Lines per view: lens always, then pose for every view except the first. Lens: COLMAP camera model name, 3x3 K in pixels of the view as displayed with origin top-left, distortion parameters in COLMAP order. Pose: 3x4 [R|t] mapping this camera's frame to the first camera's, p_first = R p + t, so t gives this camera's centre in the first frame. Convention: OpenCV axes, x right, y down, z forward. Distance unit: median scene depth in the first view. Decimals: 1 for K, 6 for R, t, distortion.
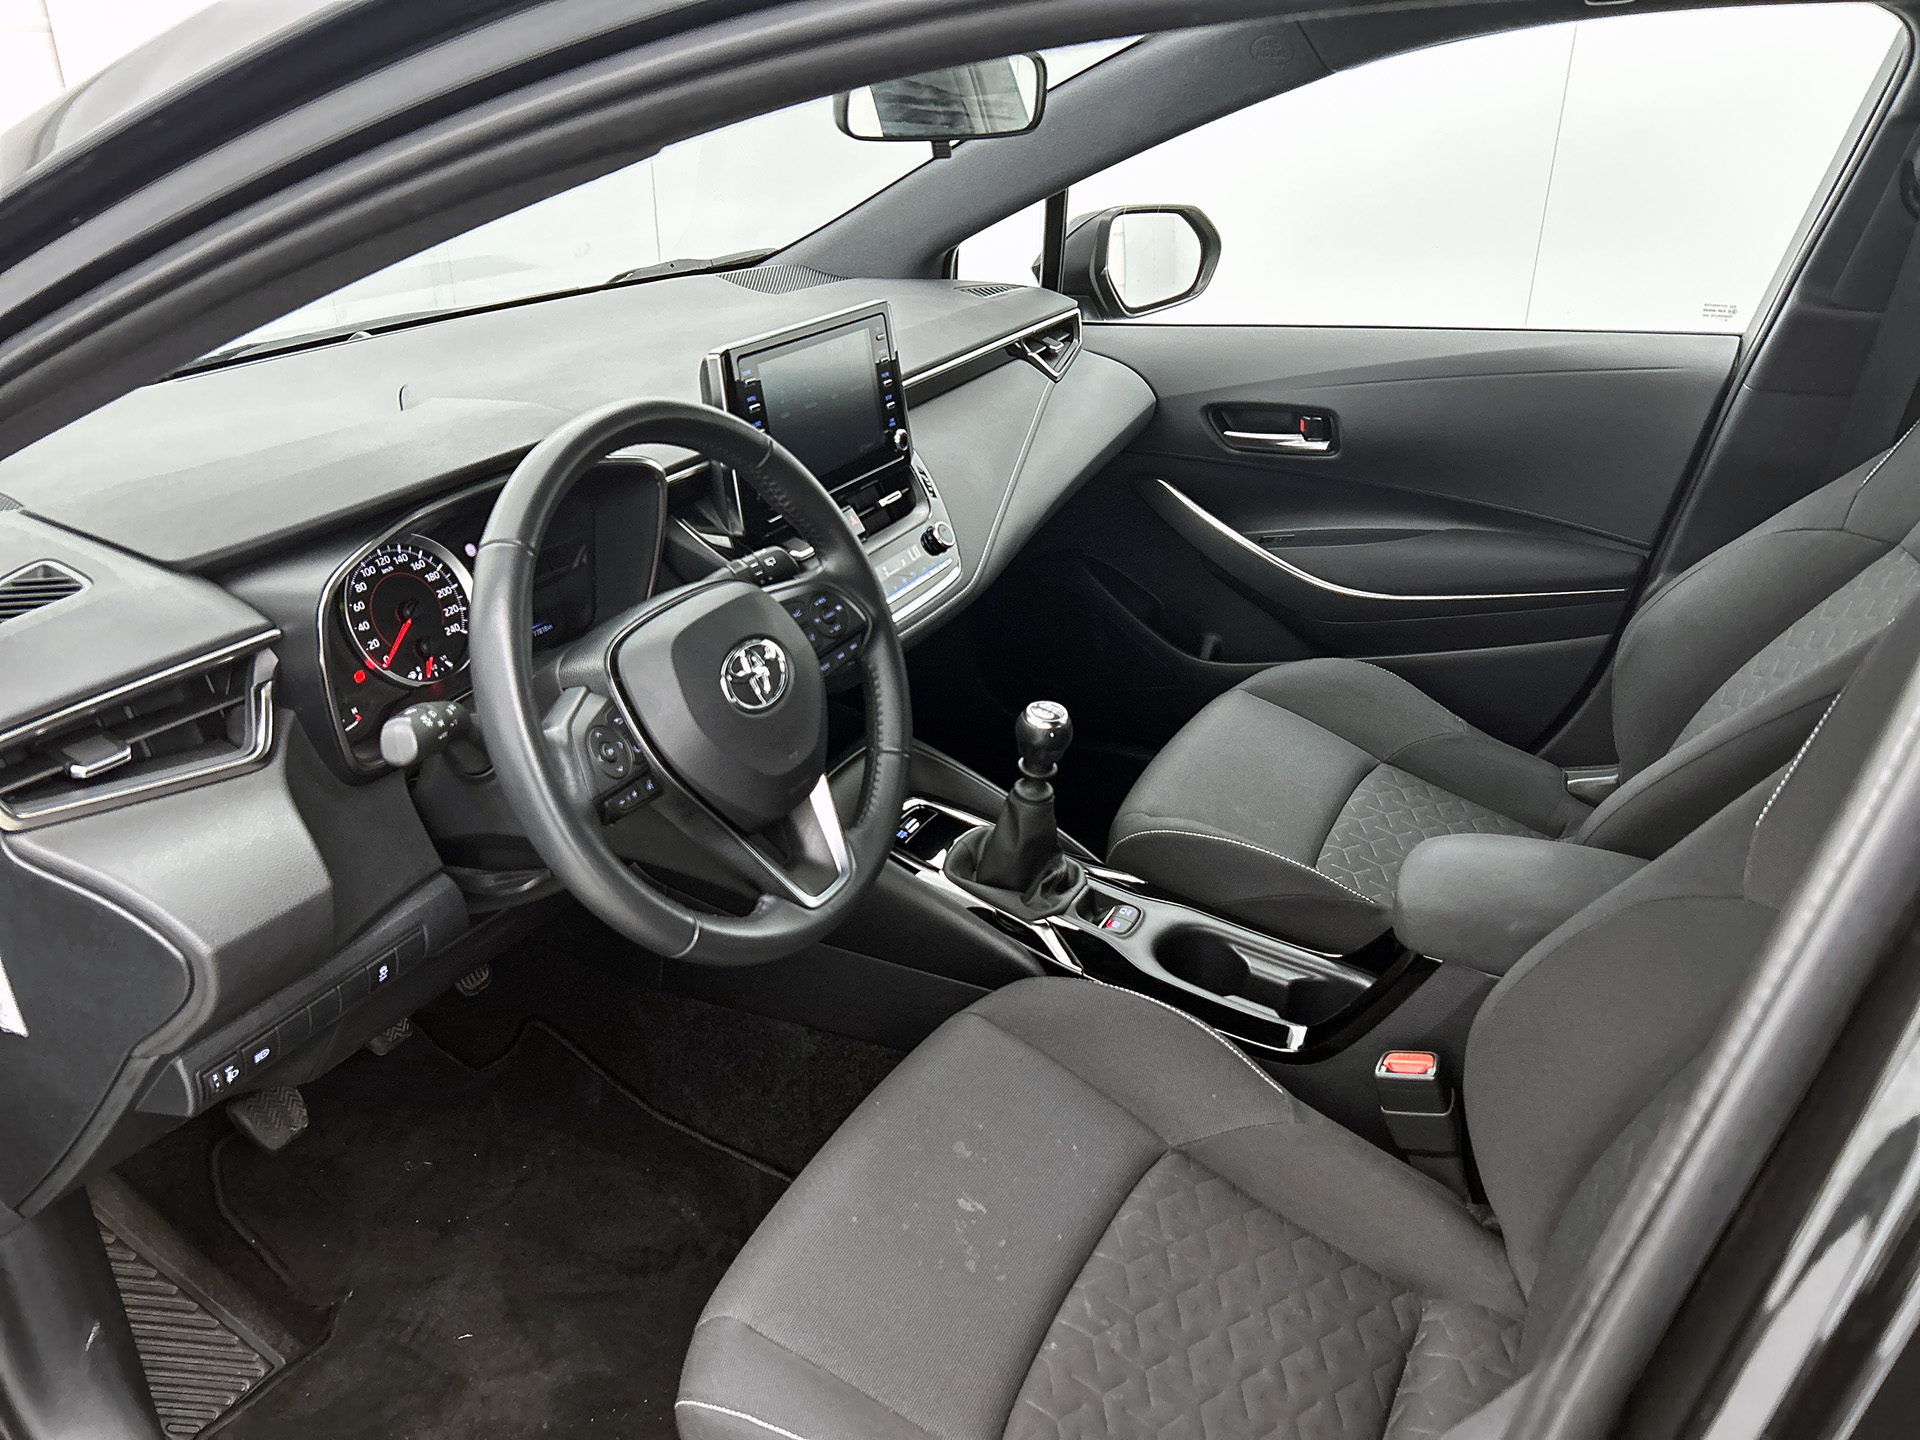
lens RADIAL K [[1452.7, 0, 964.9], [0, 1452.7, 677.3], [0, 0, 1]] dist [0.086606, -0.134961]
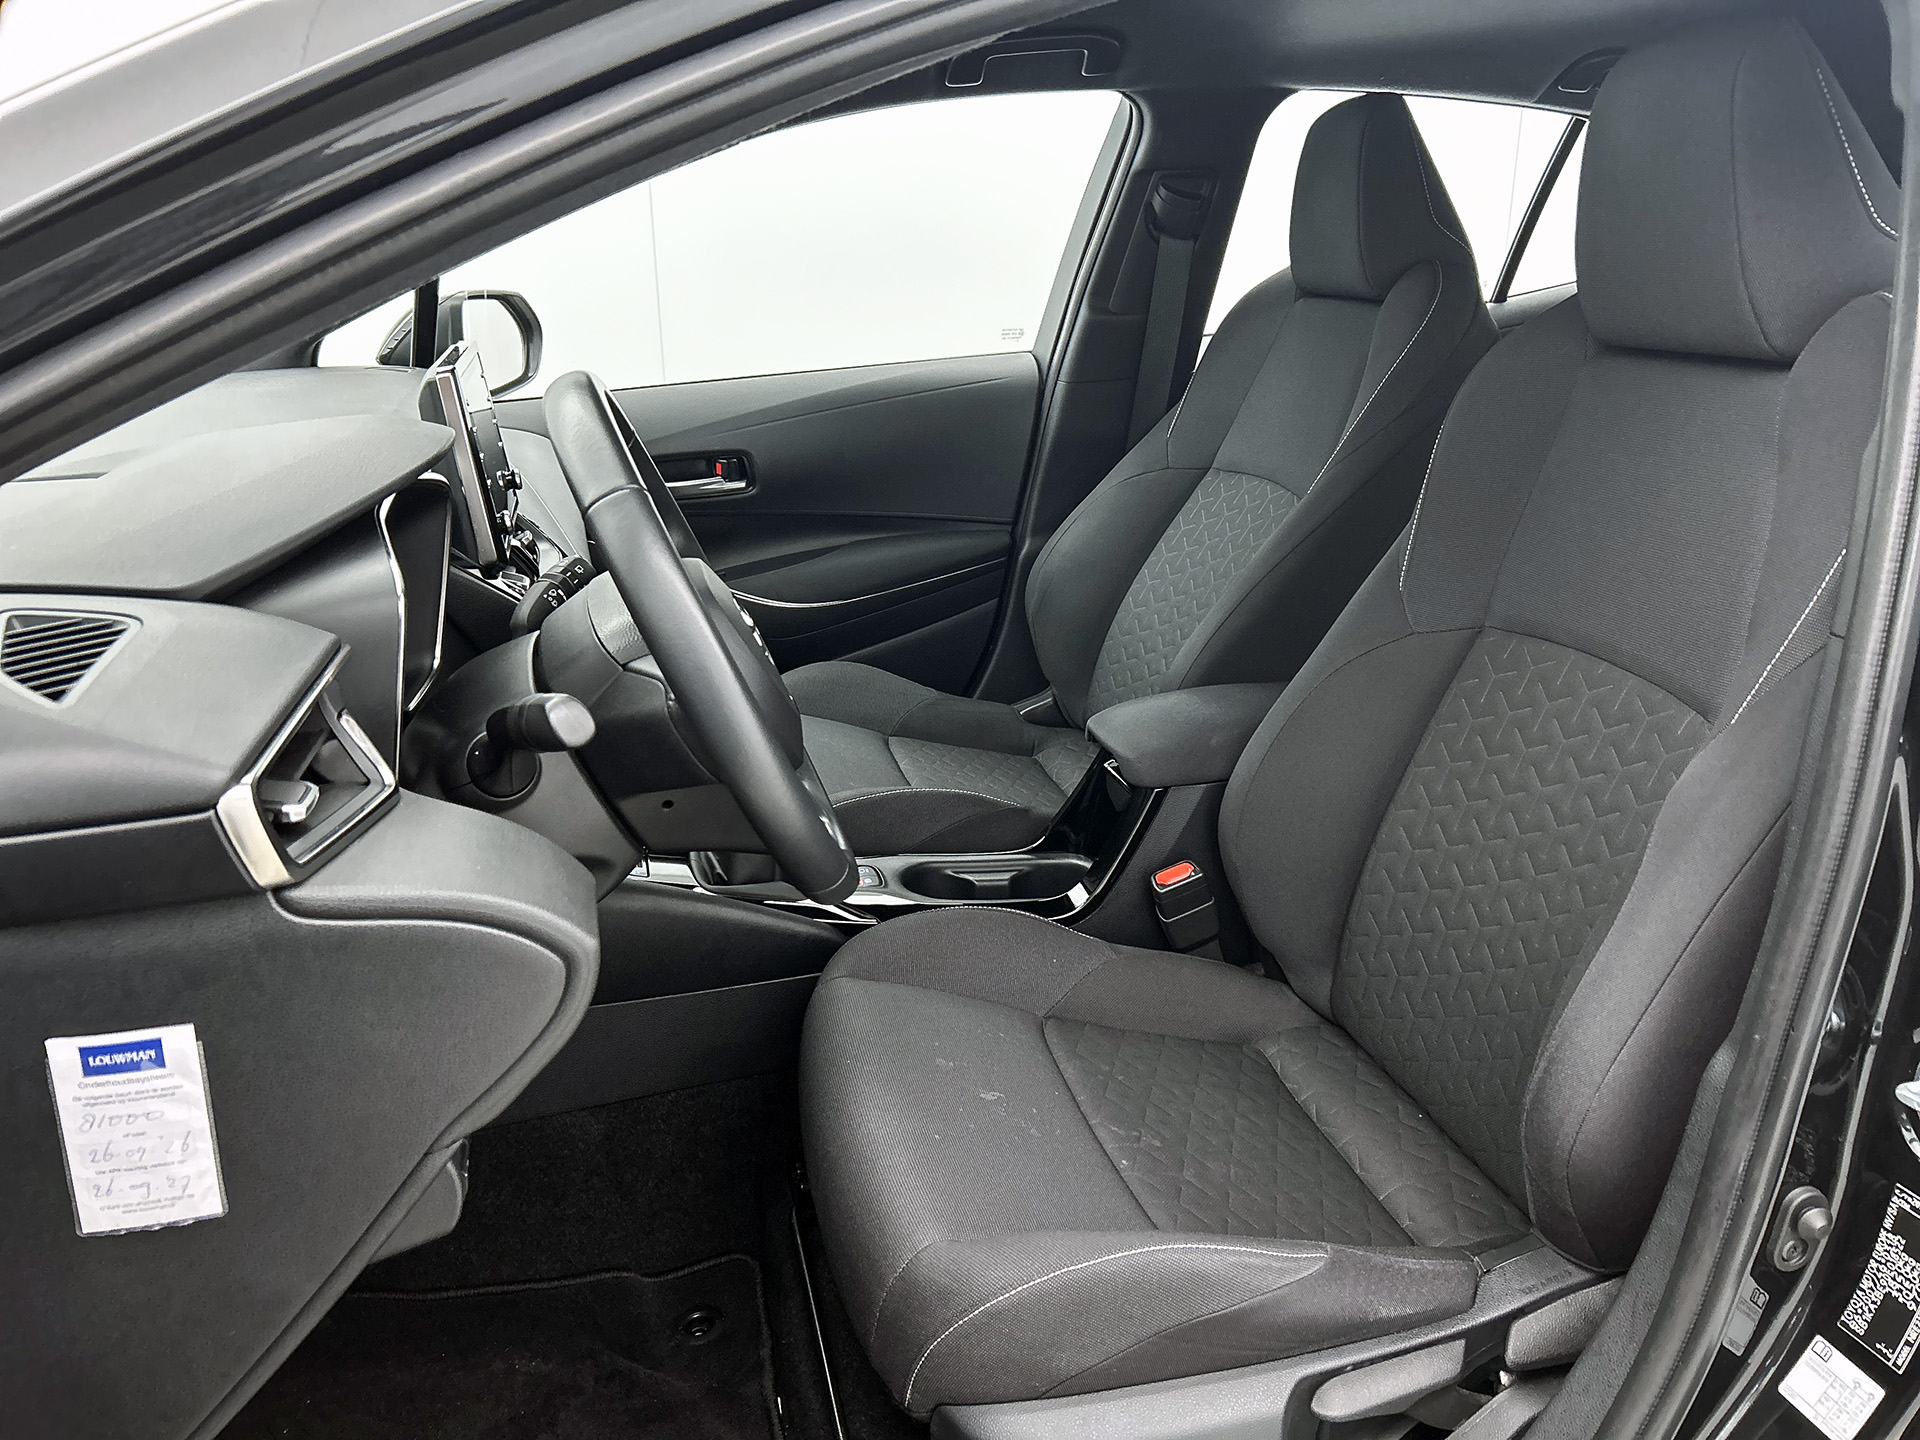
lens RADIAL K [[1452.7, 0, 964.9], [0, 1452.7, 677.3], [0, 0, 1]] dist [0.086606, -0.134961]
pose [[0.753925, -0.205410, 0.624023, -0.368573], [0.274564, 0.961448, -0.015239, 0.047665], [-0.596835, 0.182824, 0.781258, 0.074953]]
